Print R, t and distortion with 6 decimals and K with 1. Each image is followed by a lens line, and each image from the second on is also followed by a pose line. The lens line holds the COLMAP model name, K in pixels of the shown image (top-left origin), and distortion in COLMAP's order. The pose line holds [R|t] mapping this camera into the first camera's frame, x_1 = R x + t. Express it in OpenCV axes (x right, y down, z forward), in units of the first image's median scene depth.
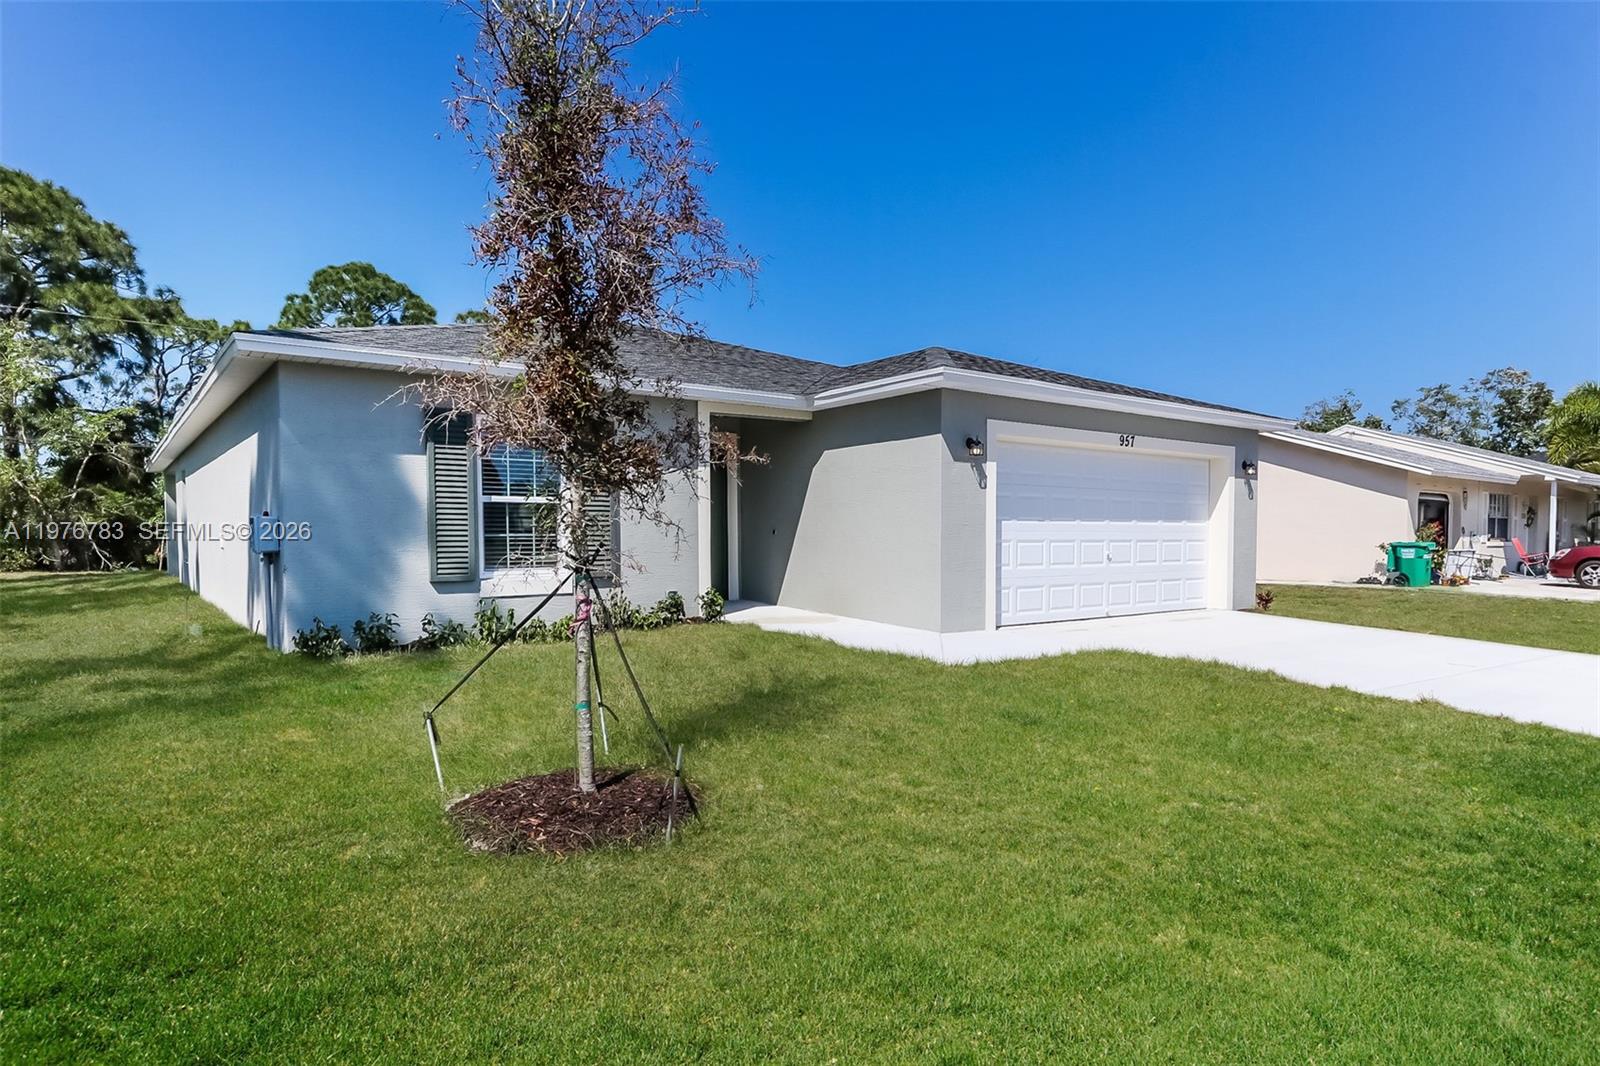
lens RADIAL K [[915.4, 0, 807.1], [0, 915.4, 535.2], [0, 0, 1]] dist [0.003127, 0.001561]
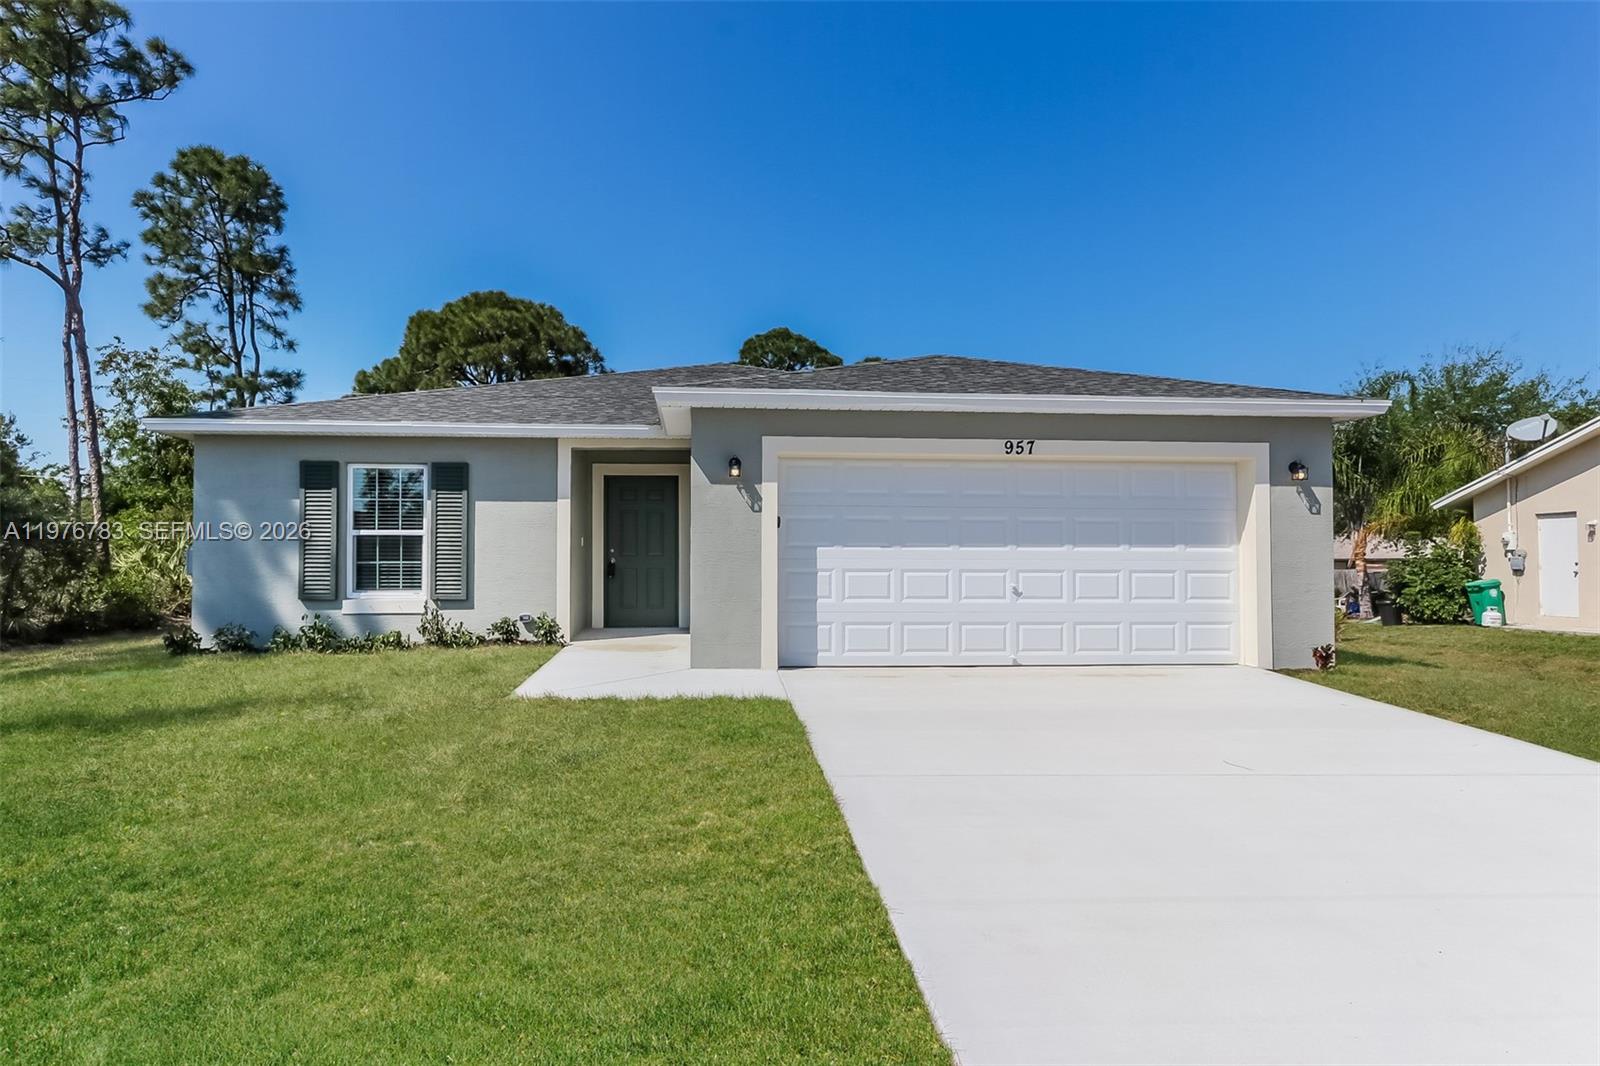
lens RADIAL K [[915.4, 0, 809.6], [0, 915.4, 535.8], [0, 0, 1]] dist [0.003127, 0.001561]
pose [[0.844994, -0.014484, -0.534580, 0.694366], [-0.002983, 0.999490, -0.031795, 0.001372], [0.534768, 0.028461, 0.844519, 0.247040]]
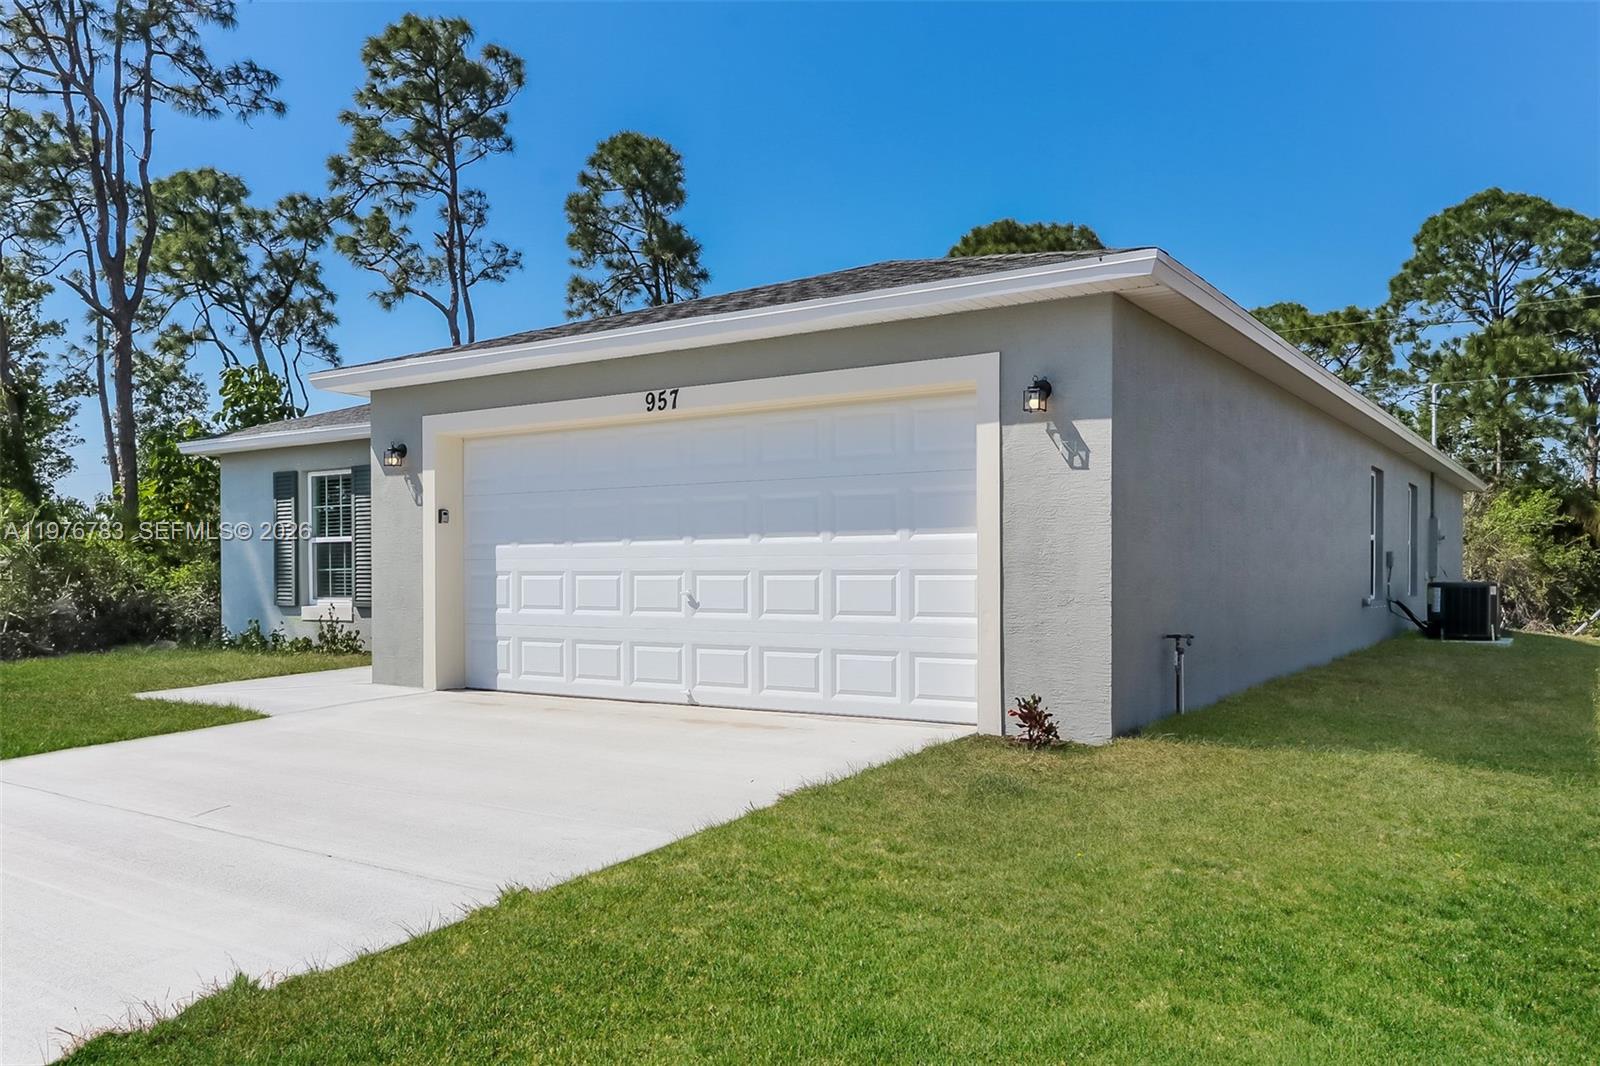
lens RADIAL K [[1282.8, 0, 773.7], [0, 1282.8, 580.2], [0, 0, 1]] dist [-0.000269, -0.002379]
pose [[0.308525, -0.001001, -0.951216, 1.274041], [-0.001699, 0.999997, -0.001603, 0.013521], [0.951215, 0.002110, 0.308522, 0.910046]]
